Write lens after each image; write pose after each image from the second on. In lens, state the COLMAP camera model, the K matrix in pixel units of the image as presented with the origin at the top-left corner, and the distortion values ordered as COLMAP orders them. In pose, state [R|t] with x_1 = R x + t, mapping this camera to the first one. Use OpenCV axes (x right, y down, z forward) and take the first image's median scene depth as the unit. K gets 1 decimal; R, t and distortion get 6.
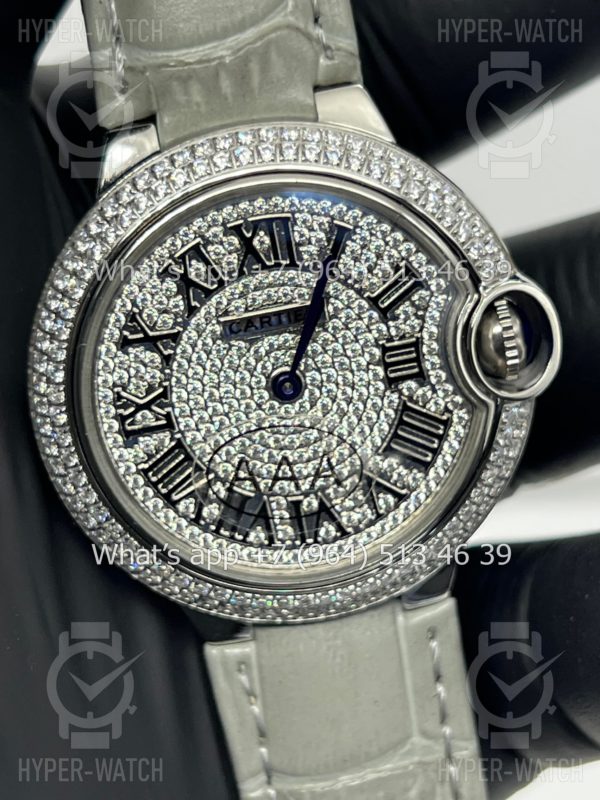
lens RADIAL K [[1760.2, 0, 302.5], [0, 1760.2, 394.6], [0, 0, 1]] dist [0.259324, 0.000000]
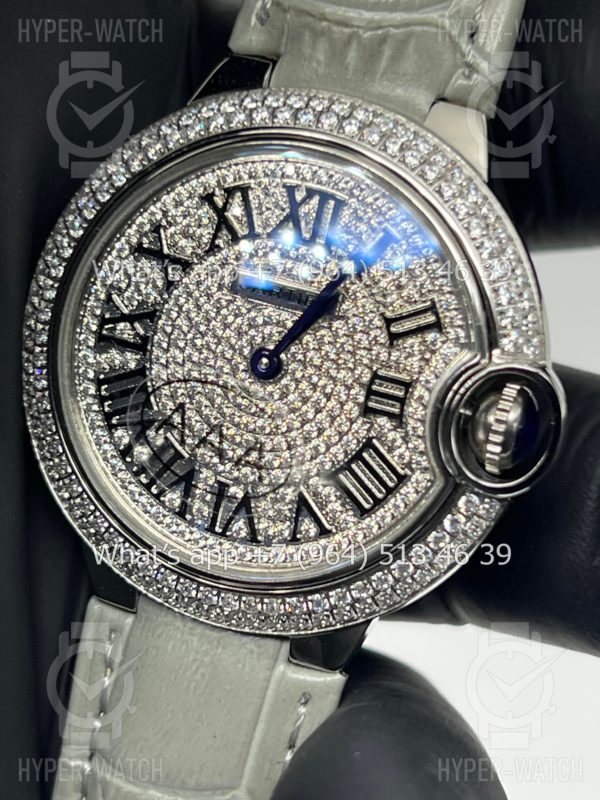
lens RADIAL K [[1760.2, 0, 297.7], [0, 1760.2, 399.2], [0, 0, 1]] dist [0.259324, 0.000000]
pose [[0.861417, 0.431785, -0.267438, 0.263576], [-0.466190, 0.881155, -0.078950, 0.077675], [0.201564, 0.192685, 0.960335, 0.106473]]
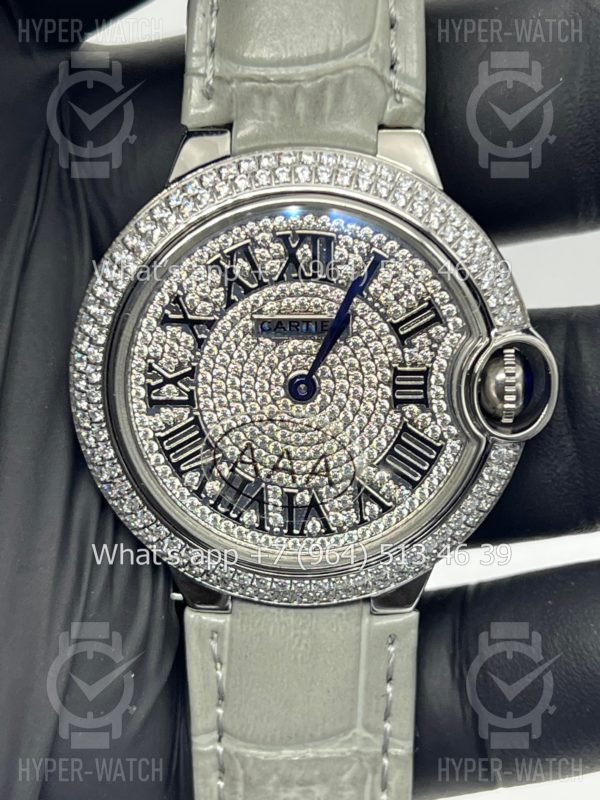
lens RADIAL K [[1760.2, 0, 306.9], [0, 1760.2, 406.8], [0, 0, 1]] dist [0.259324, 0.000000]
pose [[0.980504, 0.193299, -0.035310, 0.034927], [-0.193779, 0.980987, -0.010709, 0.017895], [0.032569, 0.017343, 0.999319, -0.094601]]
